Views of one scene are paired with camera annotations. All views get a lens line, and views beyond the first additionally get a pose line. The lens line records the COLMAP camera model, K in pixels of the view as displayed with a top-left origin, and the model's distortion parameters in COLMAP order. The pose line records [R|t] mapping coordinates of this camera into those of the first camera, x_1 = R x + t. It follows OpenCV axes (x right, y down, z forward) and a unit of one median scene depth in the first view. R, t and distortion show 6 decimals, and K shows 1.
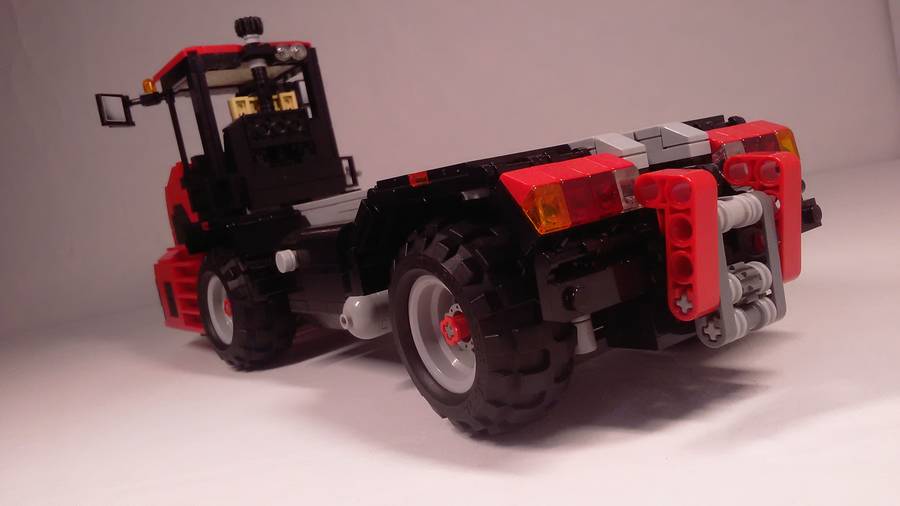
lens RADIAL K [[730.4, 0, 450.0], [0, 730.4, 253.0], [0, 0, 1]] dist [0.104379, -0.244908]
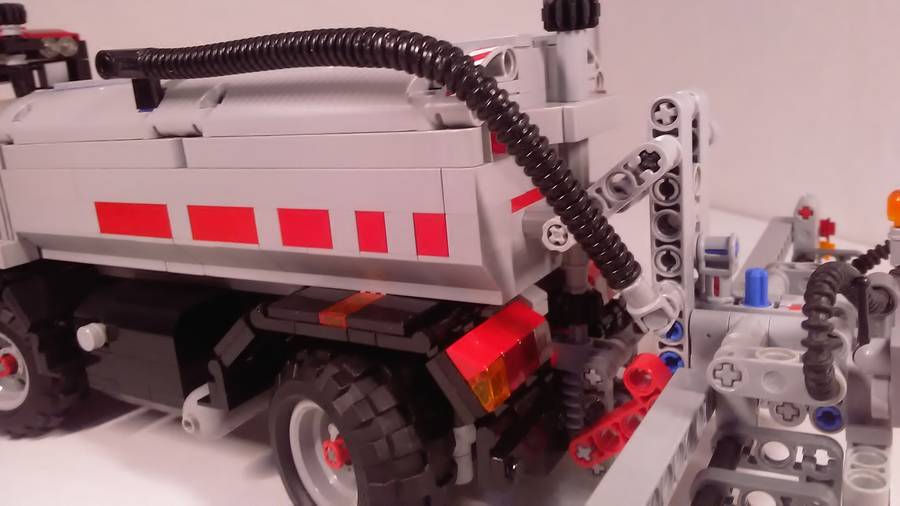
lens RADIAL K [[731.7, 0, 450.0], [0, 731.7, 253.0], [0, 0, 1]] dist [0.062928, -0.001004]
pose [[0.909387, 0.030992, 0.414795, -0.161381], [-0.066190, 0.995296, 0.070749, -0.144308], [-0.410651, -0.091794, 0.907160, 0.049336]]
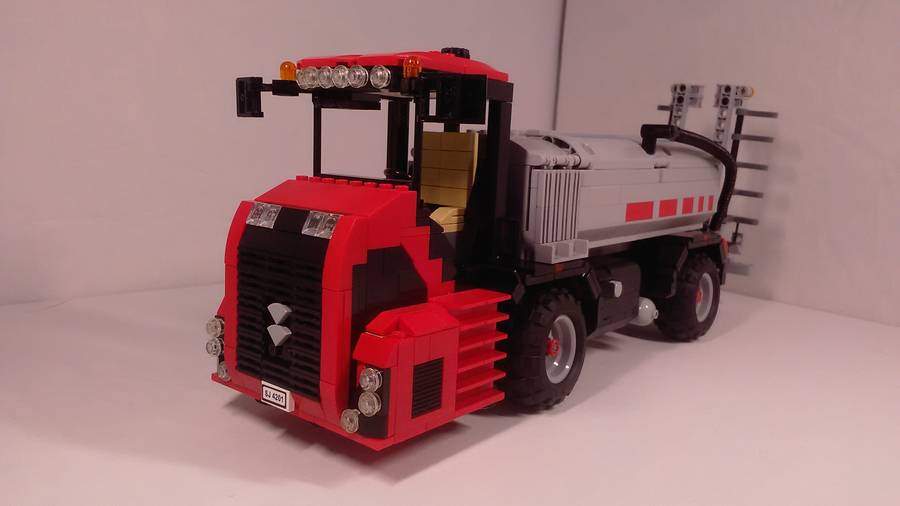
lens RADIAL K [[731.7, 0, 450.0], [0, 731.7, 253.0], [0, 0, 1]] dist [0.062928, -0.001004]
pose [[-0.251698, 0.043205, 0.966841, -1.230125], [0.104332, 0.994392, -0.017276, -0.052707], [-0.962166, 0.096524, -0.254794, 1.361133]]
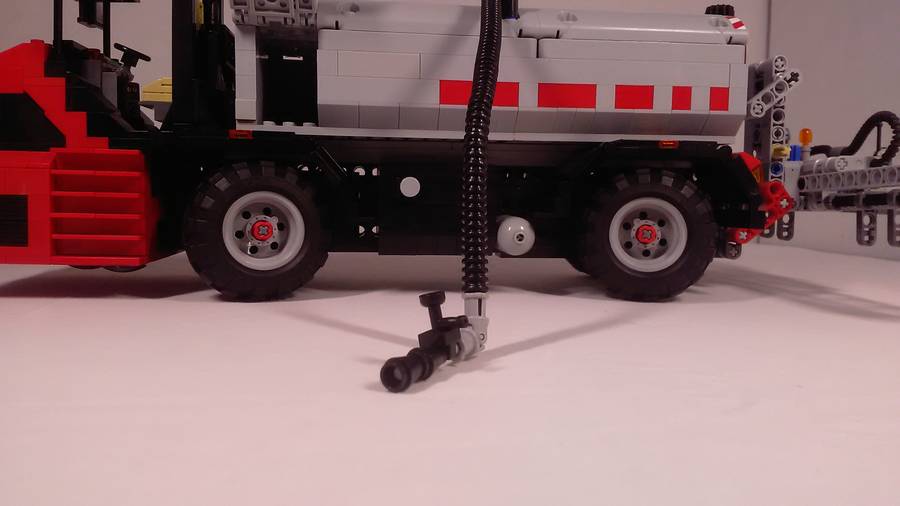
lens RADIAL K [[730.4, 0, 450.0], [0, 730.4, 253.0], [0, 0, 1]] dist [0.104379, -0.244908]
pose [[0.482326, 0.137624, 0.865113, -0.921914], [-0.029962, 0.989596, -0.140723, 0.214879], [-0.875479, 0.041954, 0.481431, 0.353418]]
